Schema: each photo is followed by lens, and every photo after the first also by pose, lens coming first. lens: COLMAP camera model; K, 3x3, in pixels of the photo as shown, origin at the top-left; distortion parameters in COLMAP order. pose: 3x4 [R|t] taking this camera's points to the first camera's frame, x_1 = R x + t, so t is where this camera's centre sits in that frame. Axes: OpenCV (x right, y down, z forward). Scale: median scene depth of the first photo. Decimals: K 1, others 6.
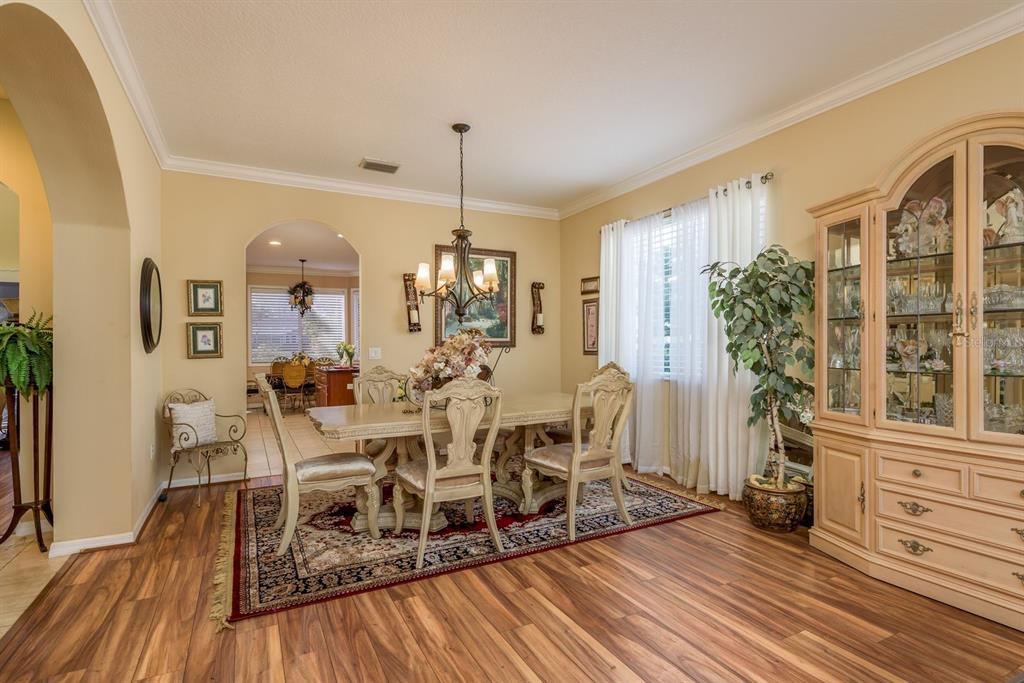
lens RADIAL K [[510.1, 0, 512.0], [0, 510.1, 341.5], [0, 0, 1]] dist [0.009740, -0.000562]
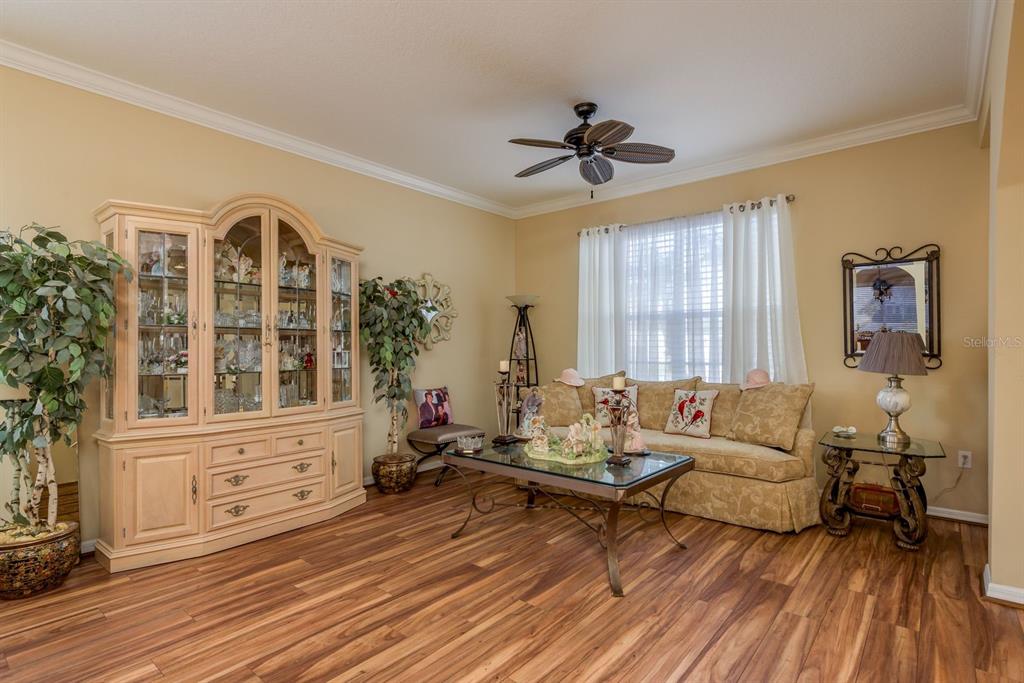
lens RADIAL K [[510.1, 0, 512.0], [0, 510.1, 341.5], [0, 0, 1]] dist [0.009740, -0.000562]
pose [[-0.381285, 0.019079, 0.924261, -0.700412], [-0.003479, 0.999750, -0.022072, 0.008859], [-0.924451, -0.011631, -0.381123, 0.917922]]
